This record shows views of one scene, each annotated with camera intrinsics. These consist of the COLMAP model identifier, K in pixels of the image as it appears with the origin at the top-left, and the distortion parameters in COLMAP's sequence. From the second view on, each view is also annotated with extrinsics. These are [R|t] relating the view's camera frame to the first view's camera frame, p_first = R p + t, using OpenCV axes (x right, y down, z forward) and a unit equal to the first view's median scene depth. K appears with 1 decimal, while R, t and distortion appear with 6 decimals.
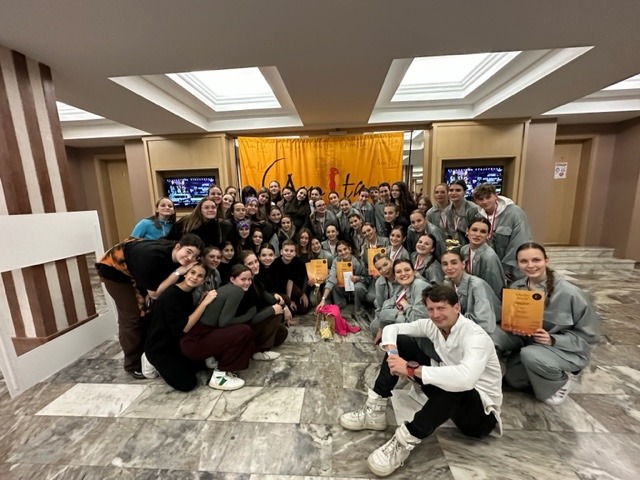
lens RADIAL K [[259.1, 0, 320.0], [0, 259.1, 240.0], [0, 0, 1]] dist [-0.000696, 0.000180]
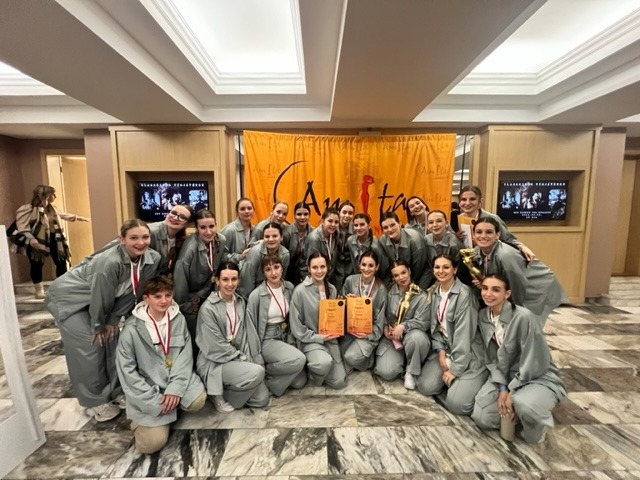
lens RADIAL K [[259.1, 0, 320.4], [0, 259.1, 238.0], [0, 0, 1]] dist [0.000842, 0.000147]
pose [[0.996439, 0.018312, 0.082310, -0.153569], [-0.012666, 0.997563, -0.068609, -0.036848], [-0.083366, 0.067322, 0.994242, 0.257166]]
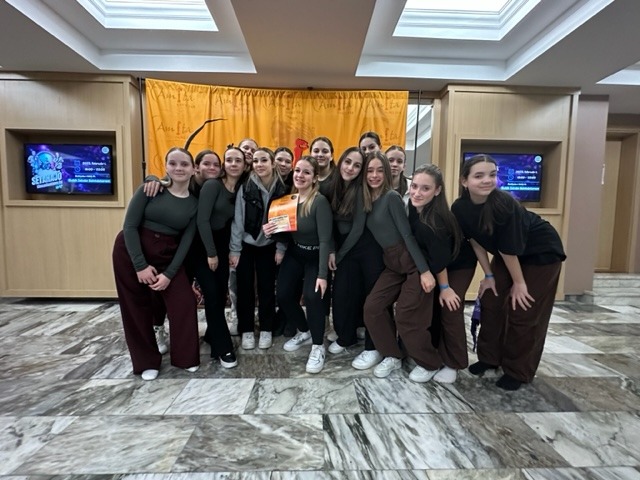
lens RADIAL K [[259.1, 0, 320.0], [0, 259.1, 240.0], [0, 0, 1]] dist [-0.000696, 0.000180]
pose [[0.994385, 0.037331, 0.099019, 0.046080], [-0.027260, 0.994495, -0.101180, 0.033042], [-0.102251, 0.097913, 0.989928, 0.398006]]
